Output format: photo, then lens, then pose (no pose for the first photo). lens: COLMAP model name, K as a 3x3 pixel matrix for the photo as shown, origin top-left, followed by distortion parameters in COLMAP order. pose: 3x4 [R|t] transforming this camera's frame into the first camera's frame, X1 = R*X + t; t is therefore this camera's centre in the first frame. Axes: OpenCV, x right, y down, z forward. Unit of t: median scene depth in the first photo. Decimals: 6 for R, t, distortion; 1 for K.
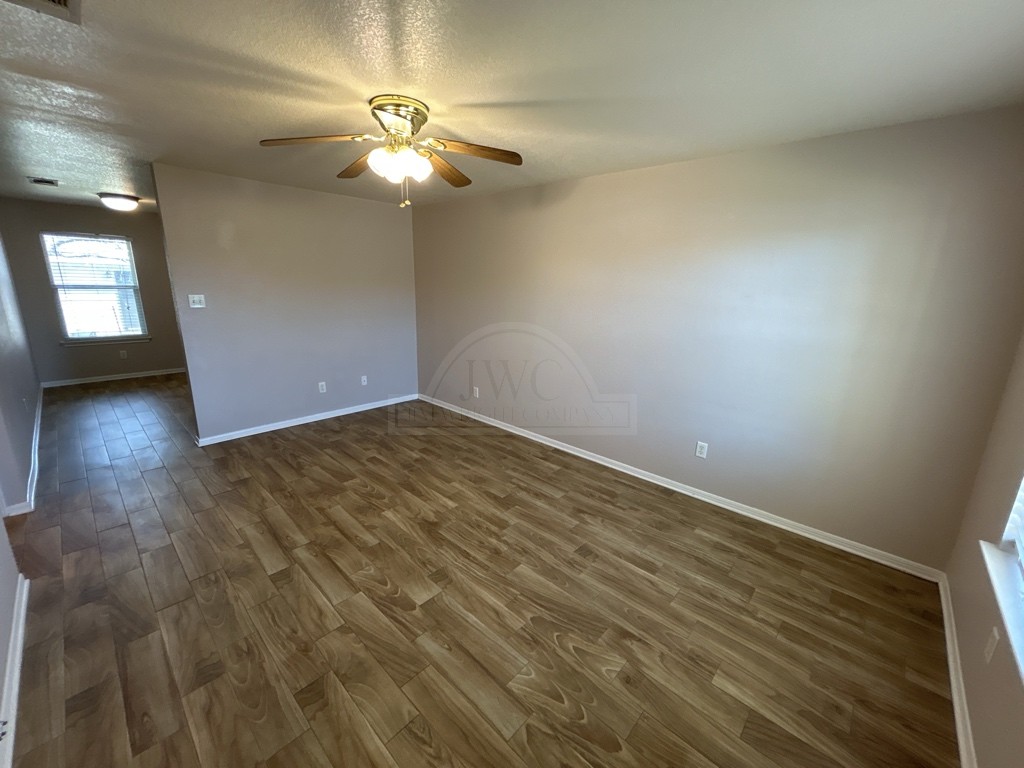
lens RADIAL K [[410.8, 0, 512.0], [0, 410.8, 384.0], [0, 0, 1]] dist [-0.000941, -0.000133]
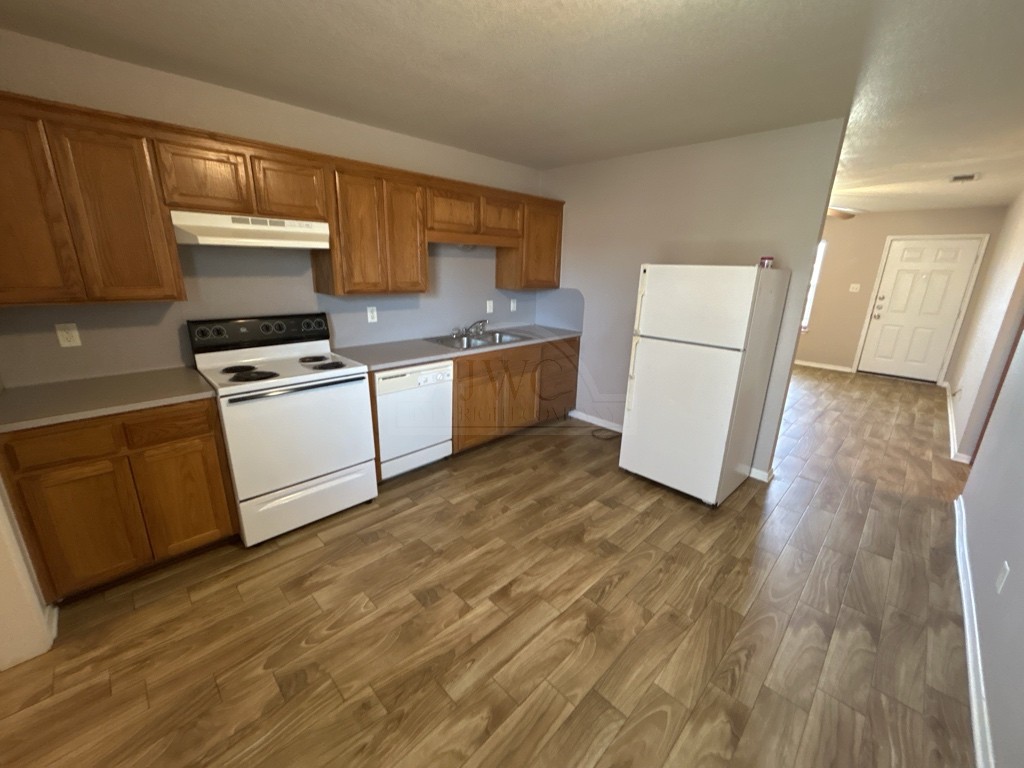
lens RADIAL K [[410.8, 0, 512.0], [0, 410.8, 384.0], [0, 0, 1]] dist [-0.000941, -0.000133]
pose [[0.038518, -0.300468, 0.953014, -2.186162], [0.217732, 0.933330, 0.285462, -0.539142], [-0.975248, 0.196506, 0.101371, 2.001250]]
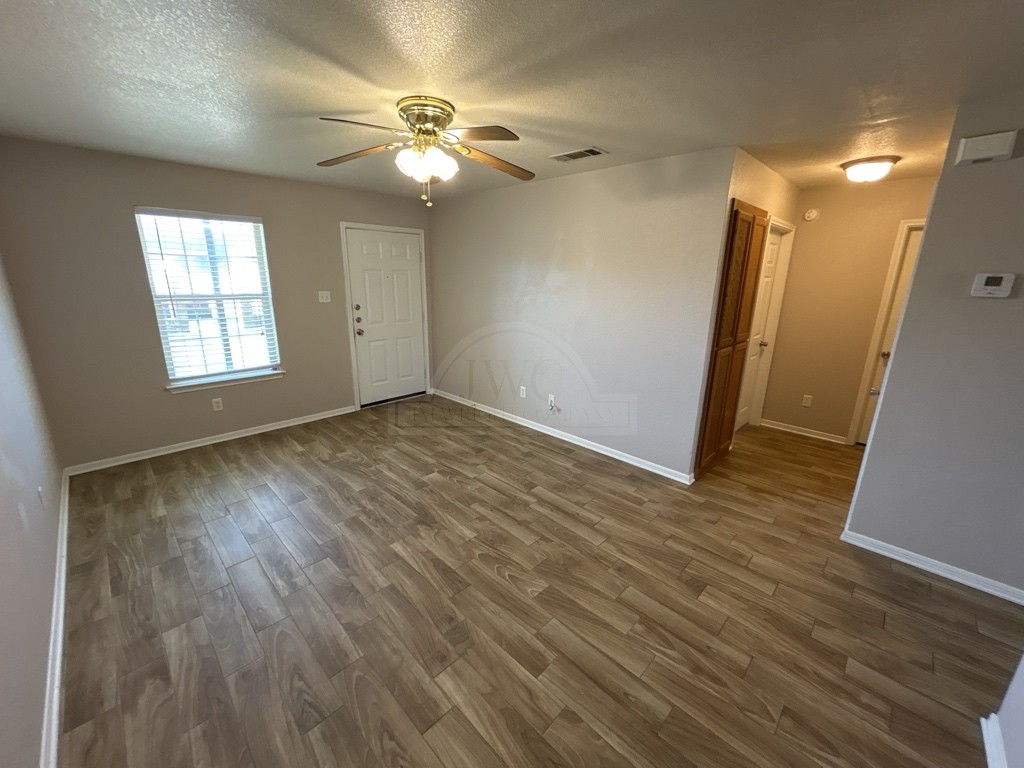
lens RADIAL K [[410.8, 0, 512.0], [0, 410.8, 384.0], [0, 0, 1]] dist [-0.000941, -0.000133]
pose [[-0.998648, -0.048141, 0.019631, -0.420490], [-0.032524, 0.873077, 0.486497, -0.450557], [-0.040560, 0.485200, -0.873462, 1.726352]]
